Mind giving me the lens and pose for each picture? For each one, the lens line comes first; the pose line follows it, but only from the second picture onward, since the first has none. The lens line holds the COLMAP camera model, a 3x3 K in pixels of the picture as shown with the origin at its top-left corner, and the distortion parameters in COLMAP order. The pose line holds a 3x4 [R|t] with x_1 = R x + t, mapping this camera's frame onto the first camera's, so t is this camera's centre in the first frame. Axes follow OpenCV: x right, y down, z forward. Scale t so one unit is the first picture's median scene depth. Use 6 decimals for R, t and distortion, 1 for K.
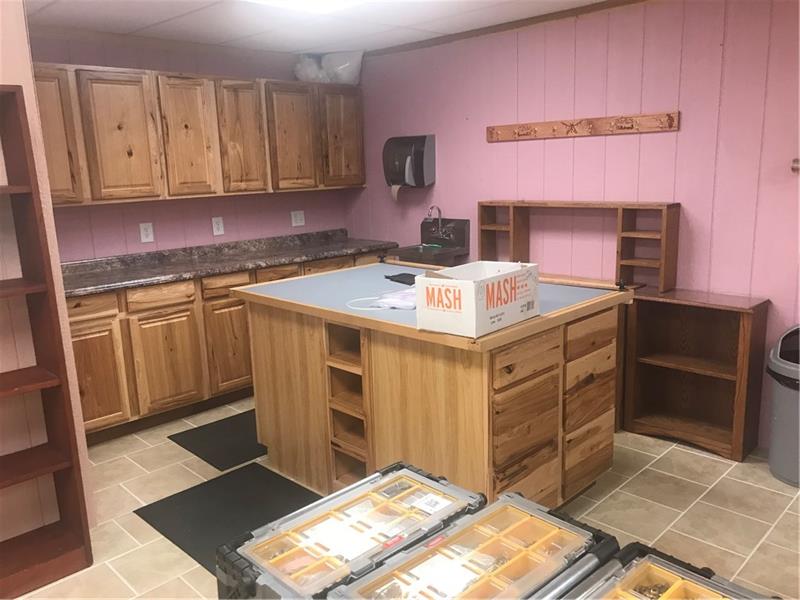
lens RADIAL K [[655.3, 0, 400.0], [0, 655.3, 300.0], [0, 0, 1]] dist [0.006214, -0.002115]
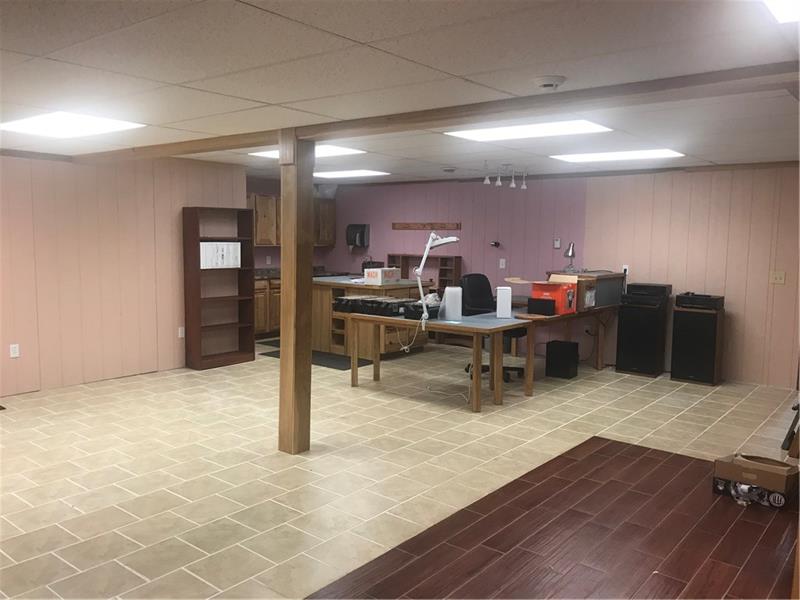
lens RADIAL K [[655.3, 0, 400.0], [0, 655.3, 300.0], [0, 0, 1]] dist [0.006214, -0.002115]
pose [[0.992923, 0.040952, 0.111476, -0.092481], [-0.028673, 0.993562, -0.109600, 0.273993], [-0.115247, 0.105628, 0.987705, -1.323749]]
